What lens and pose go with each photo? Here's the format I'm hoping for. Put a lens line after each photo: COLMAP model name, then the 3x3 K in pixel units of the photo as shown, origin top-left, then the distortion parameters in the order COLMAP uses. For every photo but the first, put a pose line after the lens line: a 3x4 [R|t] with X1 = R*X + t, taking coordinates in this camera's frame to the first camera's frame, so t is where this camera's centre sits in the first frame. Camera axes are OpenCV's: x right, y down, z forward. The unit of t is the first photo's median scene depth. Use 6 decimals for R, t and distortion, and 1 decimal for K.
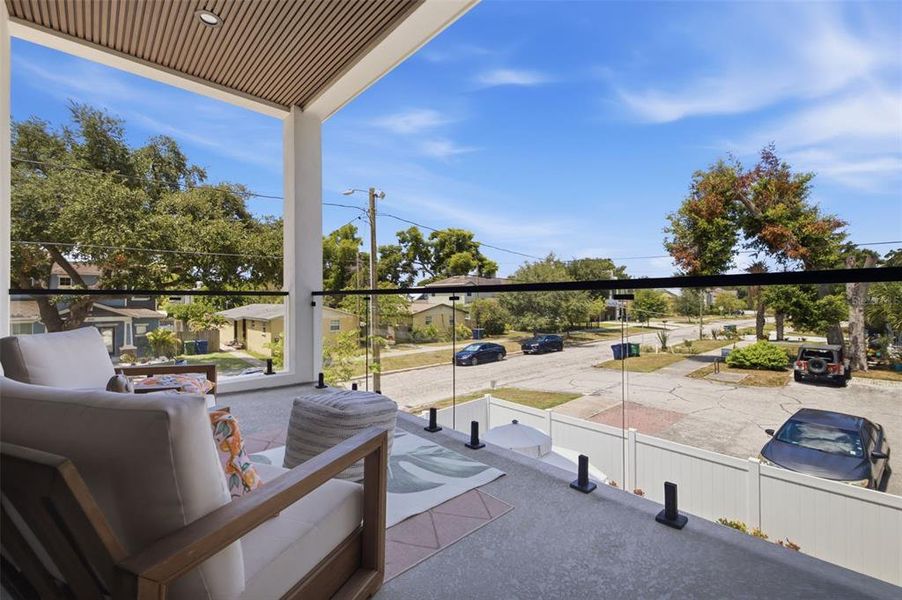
lens RADIAL K [[386.6, 0, 457.7], [0, 386.6, 302.9], [0, 0, 1]] dist [0.010132, 0.000202]
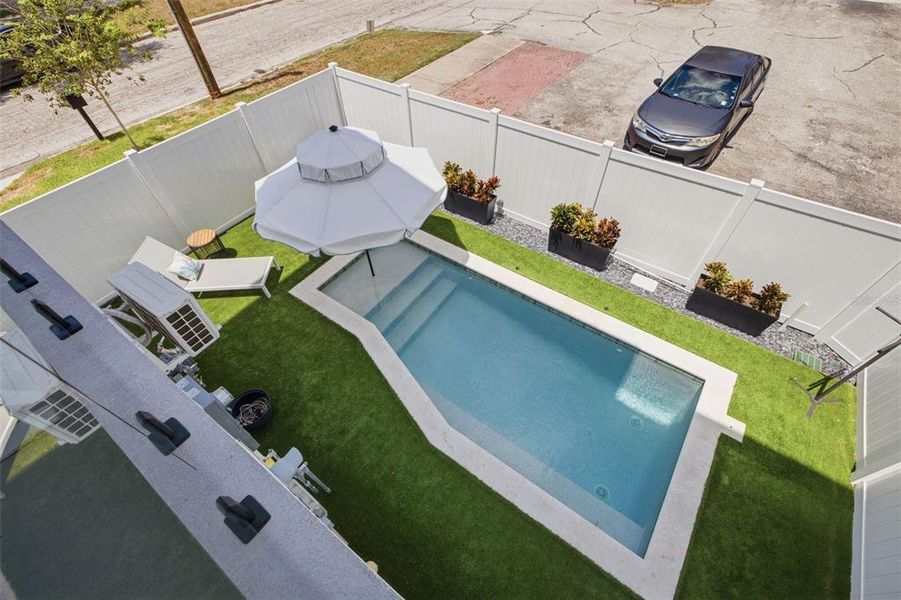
lens RADIAL K [[386.1, 0, 451.9], [0, 386.1, 301.4], [0, 0, 1]] dist [0.010132, 0.000202]
pose [[0.980722, -0.158375, 0.114464, 0.048869], [0.016835, 0.652070, 0.757972, -0.008559], [-0.194683, -0.741432, 0.642166, 0.045105]]
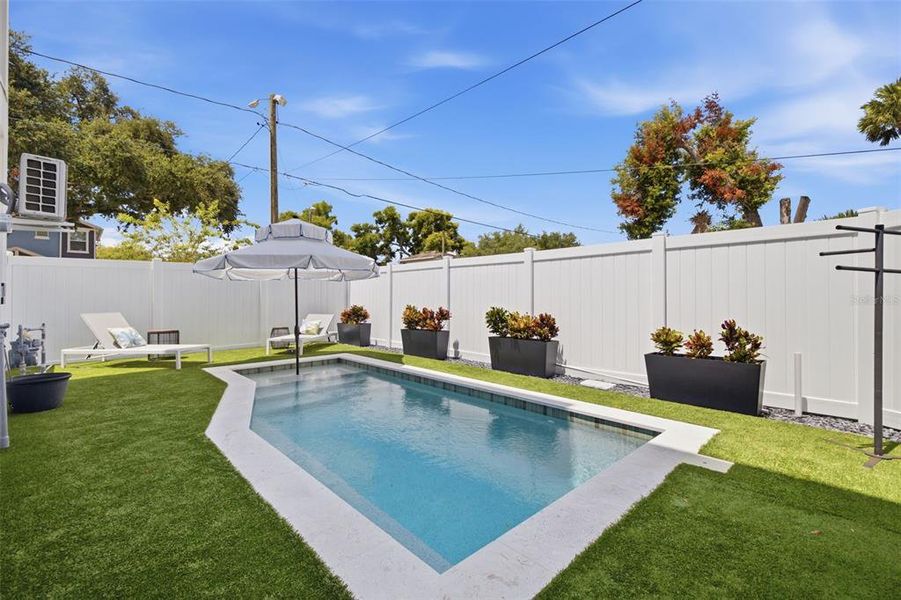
lens RADIAL K [[386.1, 0, 452.9], [0, 386.1, 302.4], [0, 0, 1]] dist [0.010132, 0.000202]
pose [[0.999919, -0.003793, 0.012140, 0.115960], [0.003596, 0.999863, 0.016171, 0.113908], [-0.012199, -0.016126, 0.999796, 0.000008]]
